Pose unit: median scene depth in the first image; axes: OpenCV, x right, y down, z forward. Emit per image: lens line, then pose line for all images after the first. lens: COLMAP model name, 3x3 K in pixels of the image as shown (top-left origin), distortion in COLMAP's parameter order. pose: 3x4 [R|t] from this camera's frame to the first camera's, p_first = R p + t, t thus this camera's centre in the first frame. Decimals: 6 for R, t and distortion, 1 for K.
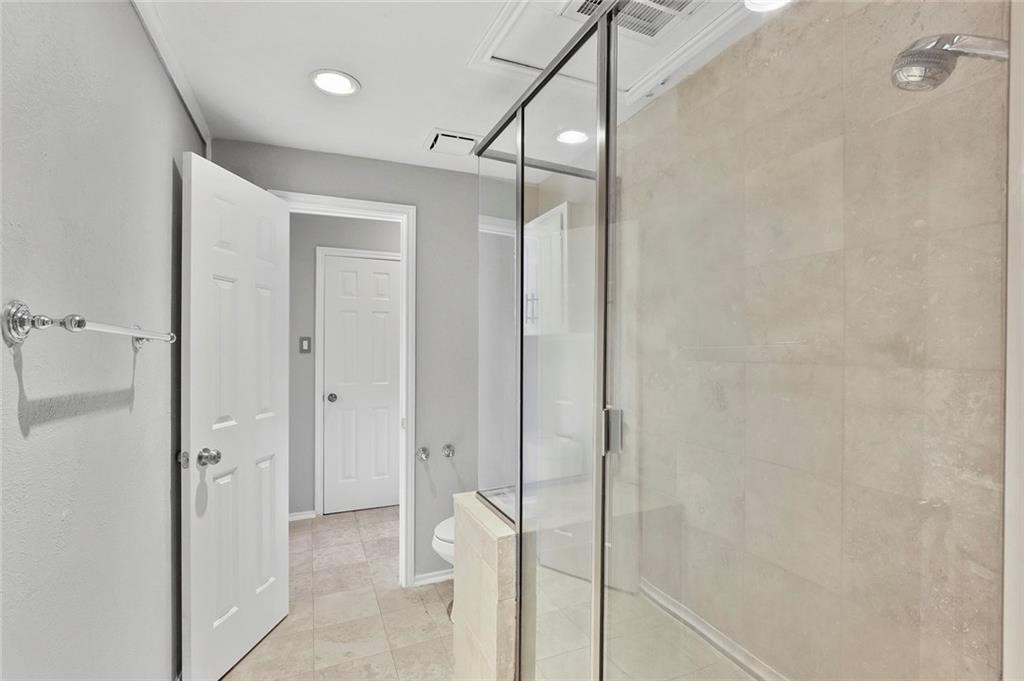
lens RADIAL K [[472.4, 0, 514.0], [0, 472.4, 347.8], [0, 0, 1]] dist [0.000319, 0.000802]
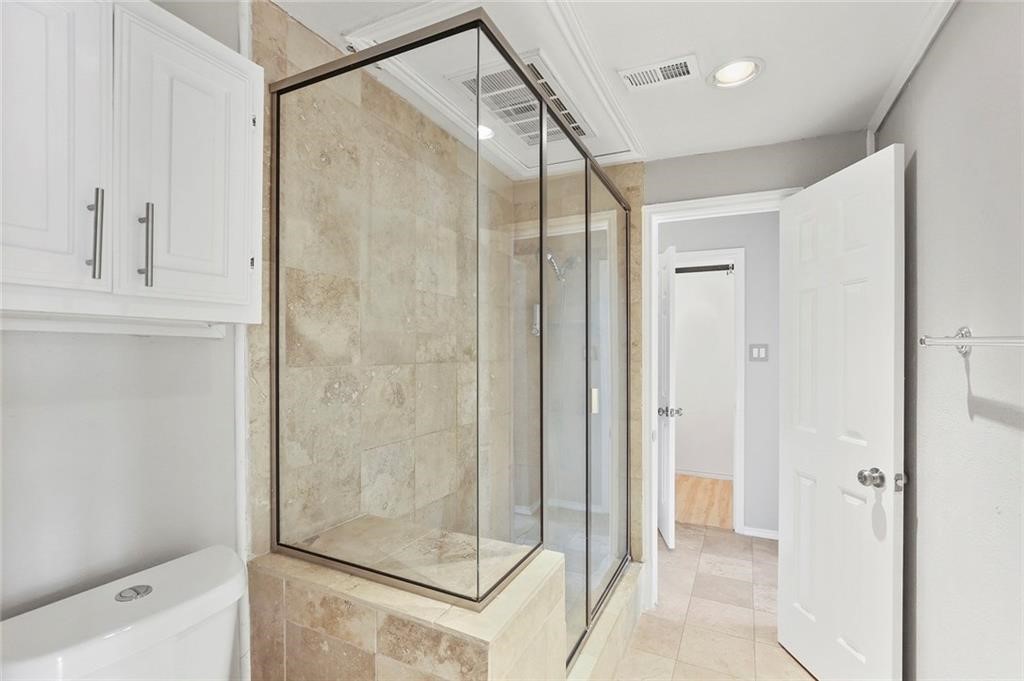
lens RADIAL K [[469.9, 0, 513.7], [0, 469.9, 353.8], [0, 0, 1]] dist [-0.020760, 0.000015]
pose [[-0.642703, -0.011250, 0.766033, -0.648568], [-0.007106, 0.999937, 0.008724, -0.008955], [-0.766082, 0.000164, -0.642742, 1.599880]]
